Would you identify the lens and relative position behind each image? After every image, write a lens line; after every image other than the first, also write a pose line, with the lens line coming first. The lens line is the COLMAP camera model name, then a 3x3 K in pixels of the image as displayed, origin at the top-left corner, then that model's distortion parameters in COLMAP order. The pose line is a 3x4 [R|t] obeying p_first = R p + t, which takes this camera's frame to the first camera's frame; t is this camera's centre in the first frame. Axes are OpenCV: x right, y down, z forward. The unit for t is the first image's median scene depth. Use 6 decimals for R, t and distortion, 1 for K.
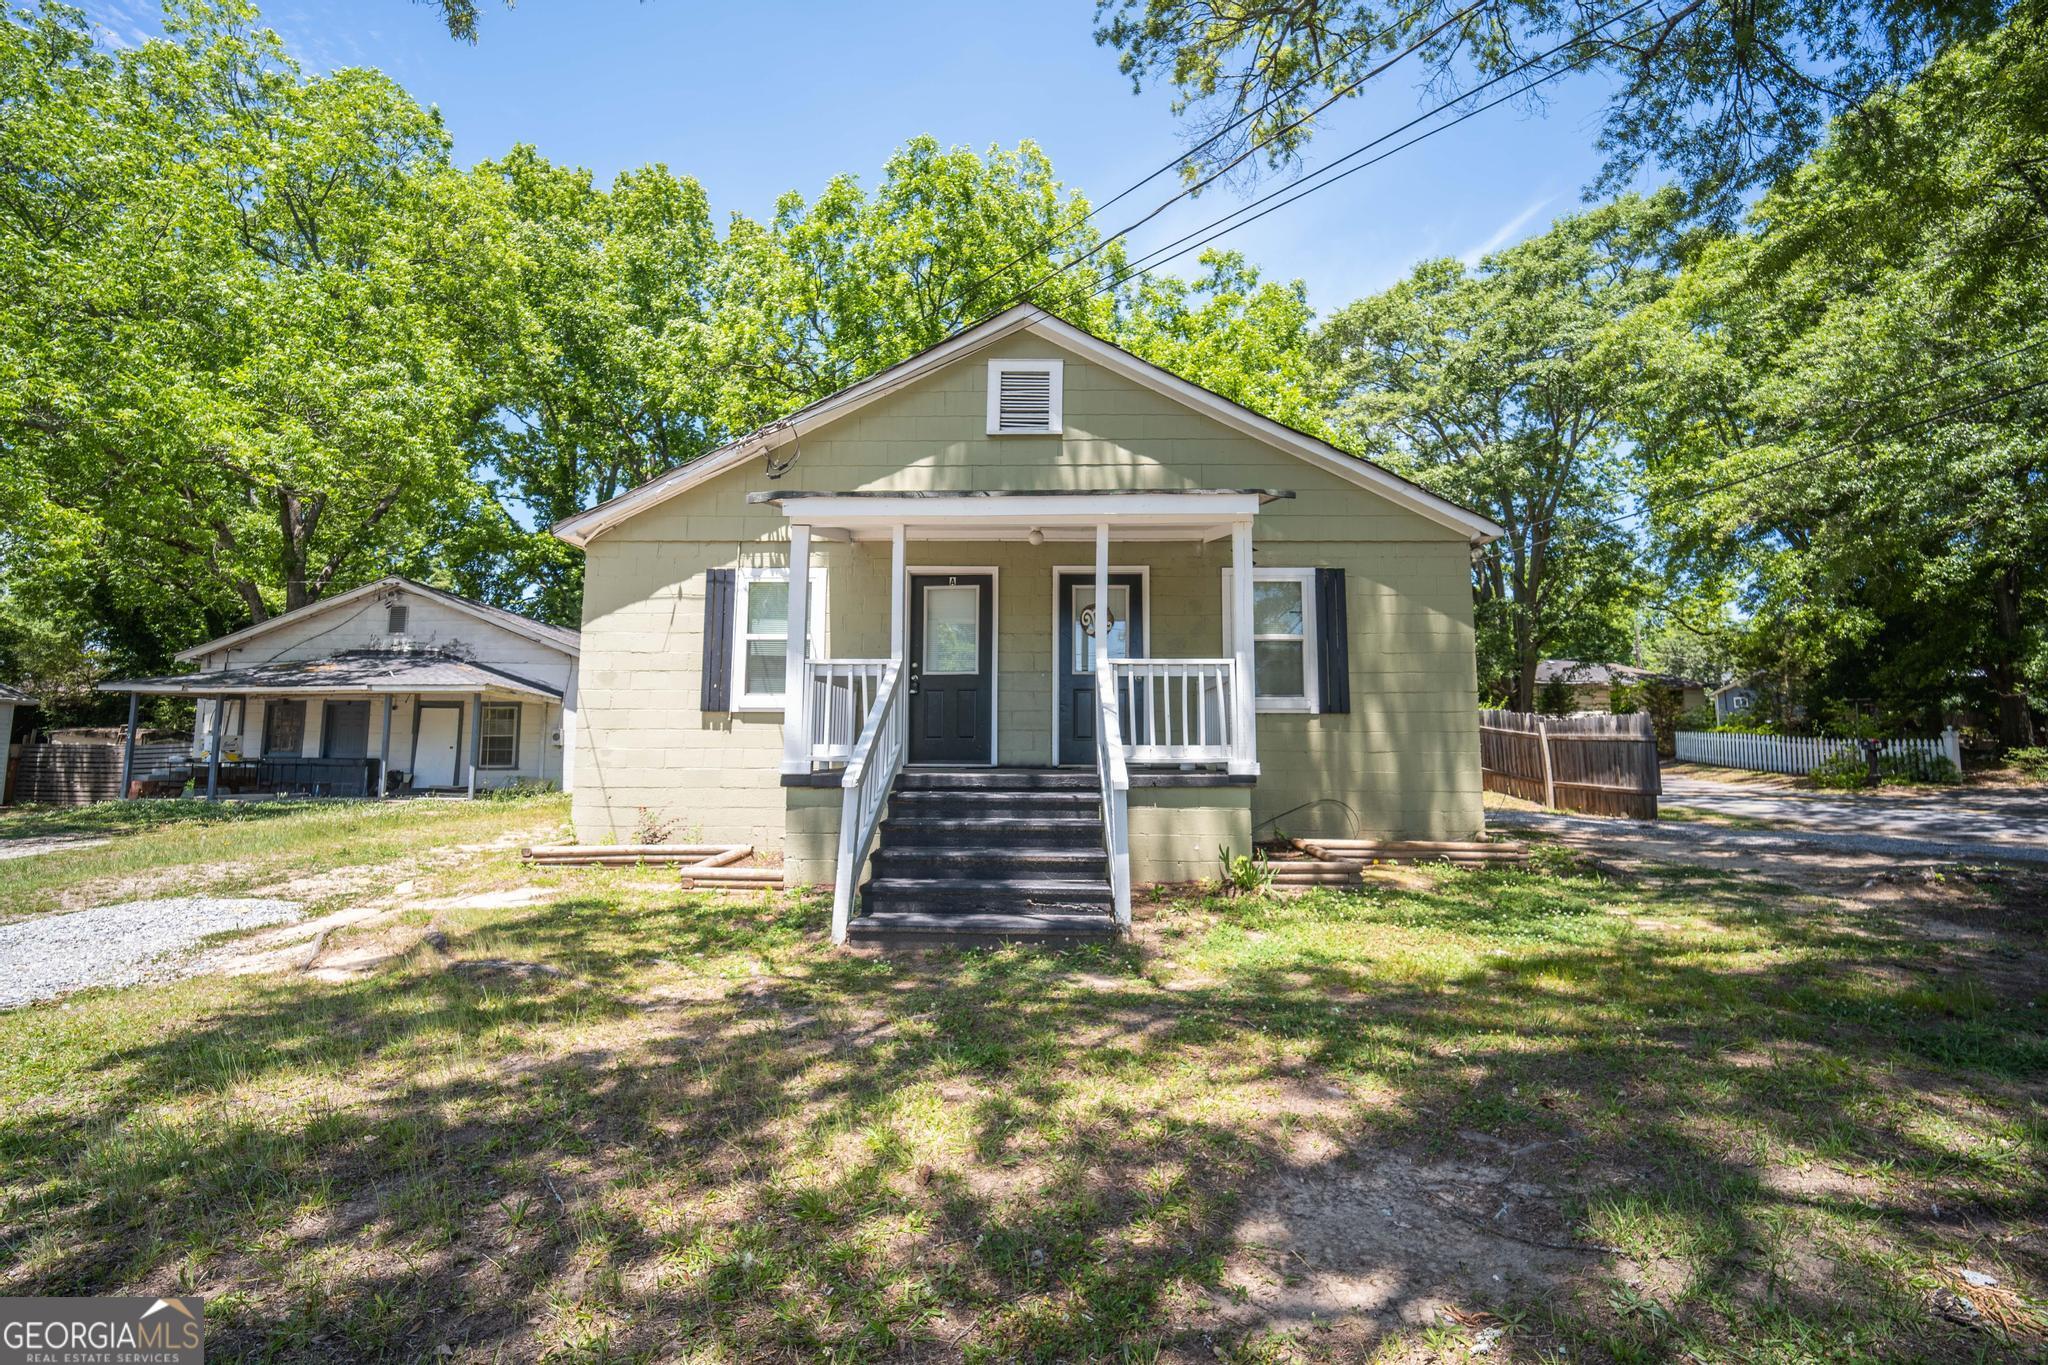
lens RADIAL K [[878.0, 0, 1024.0], [0, 878.0, 682.5], [0, 0, 1]] dist [-0.010075, -0.000060]
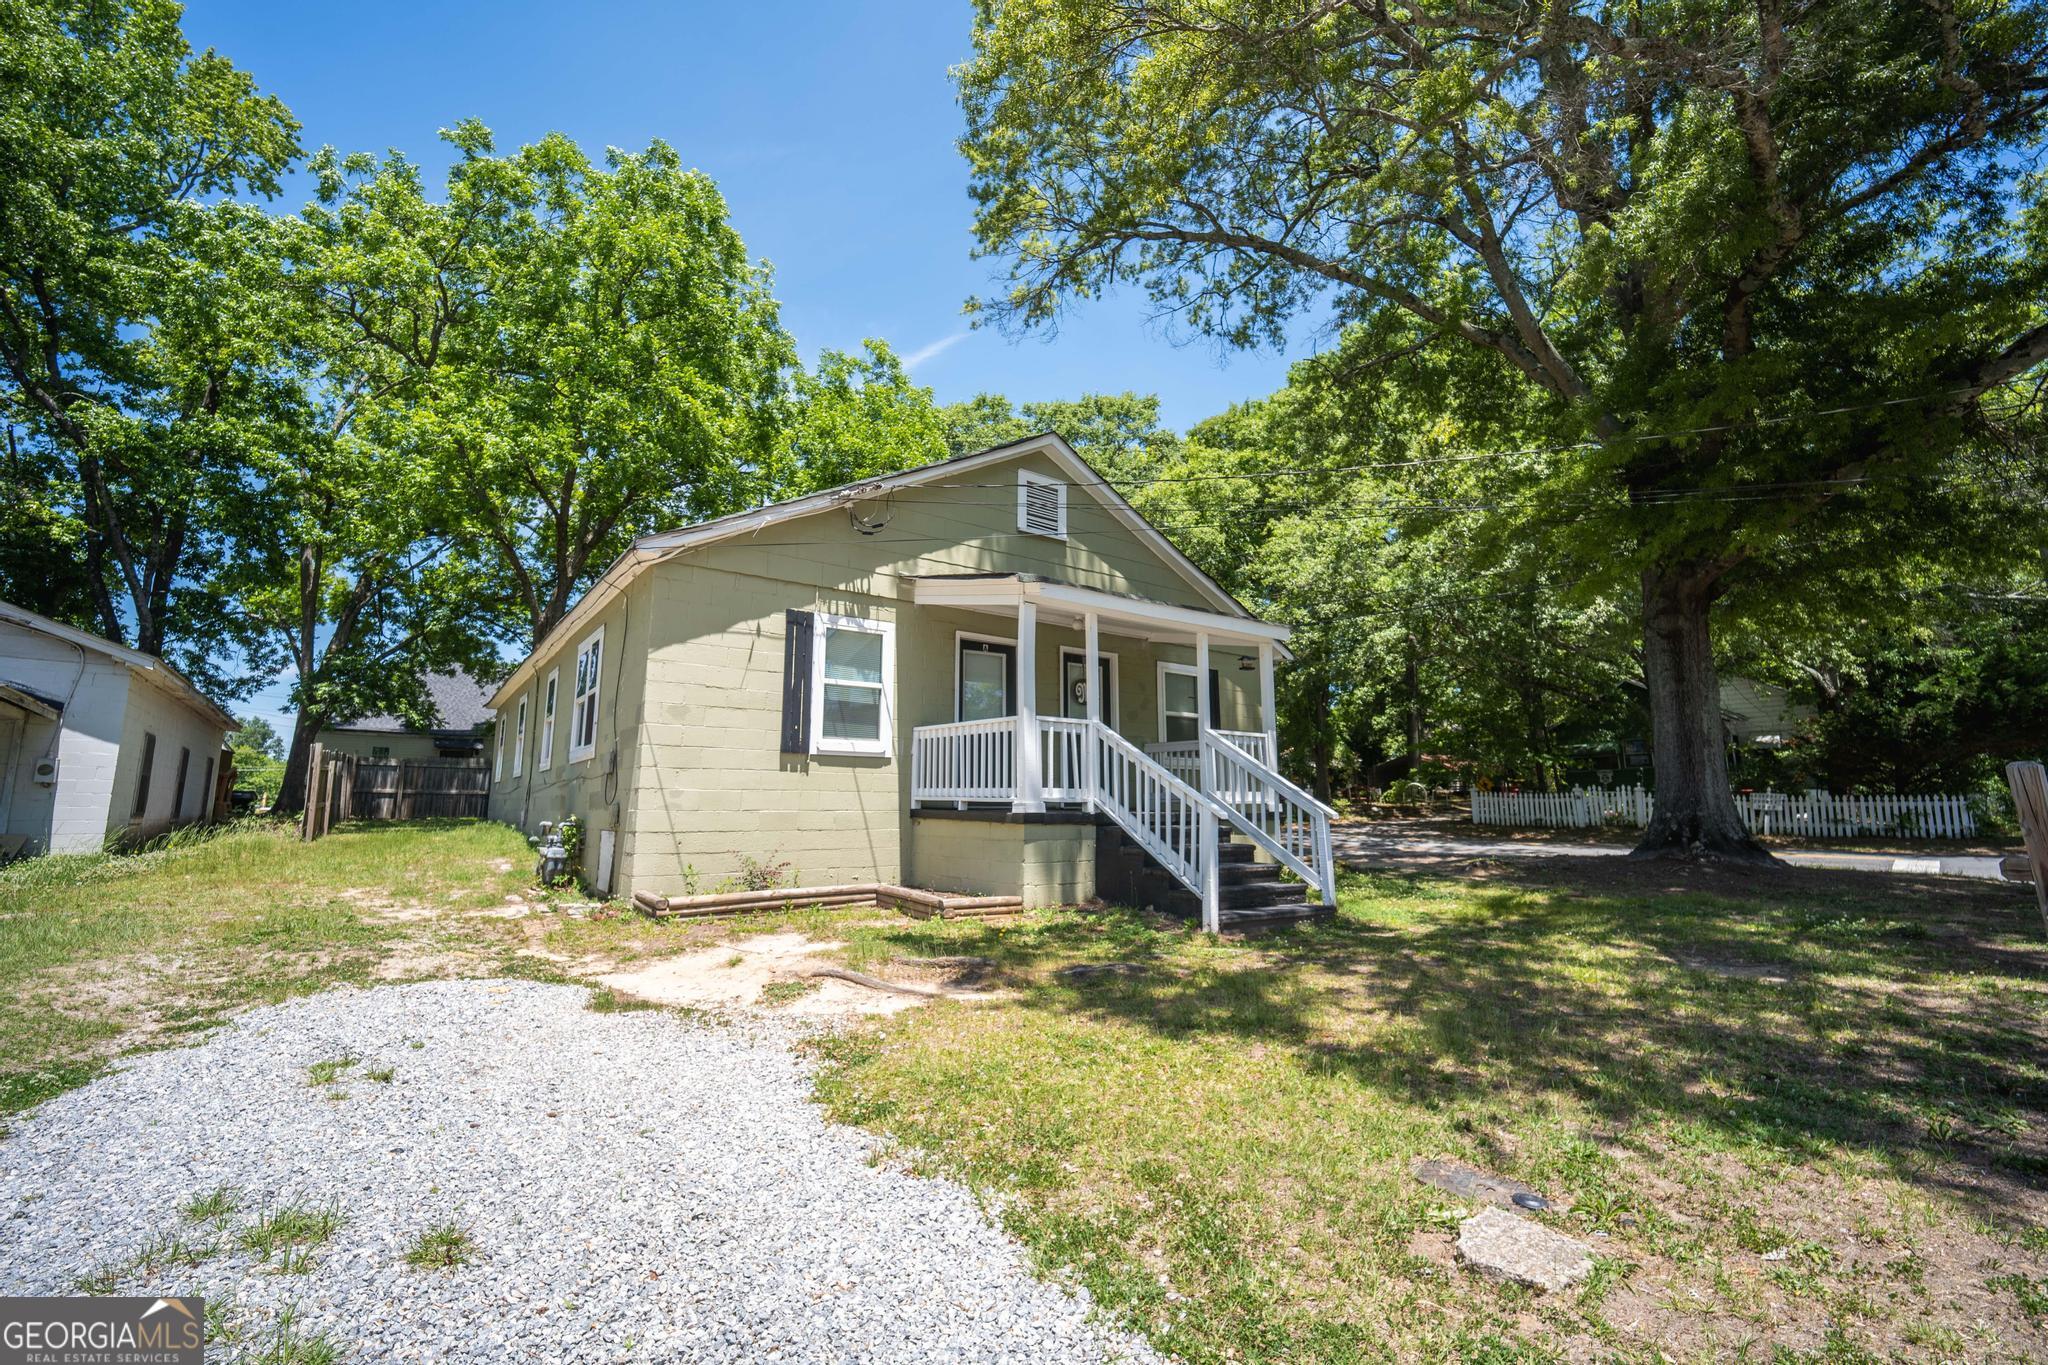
lens RADIAL K [[878.0, 0, 1024.0], [0, 878.0, 682.5], [0, 0, 1]] dist [-0.010075, -0.000060]
pose [[0.783085, 0.084798, 0.616107, -0.760576], [-0.051140, 0.996086, -0.072097, 0.011471], [-0.619809, 0.024950, 0.784356, 0.055172]]
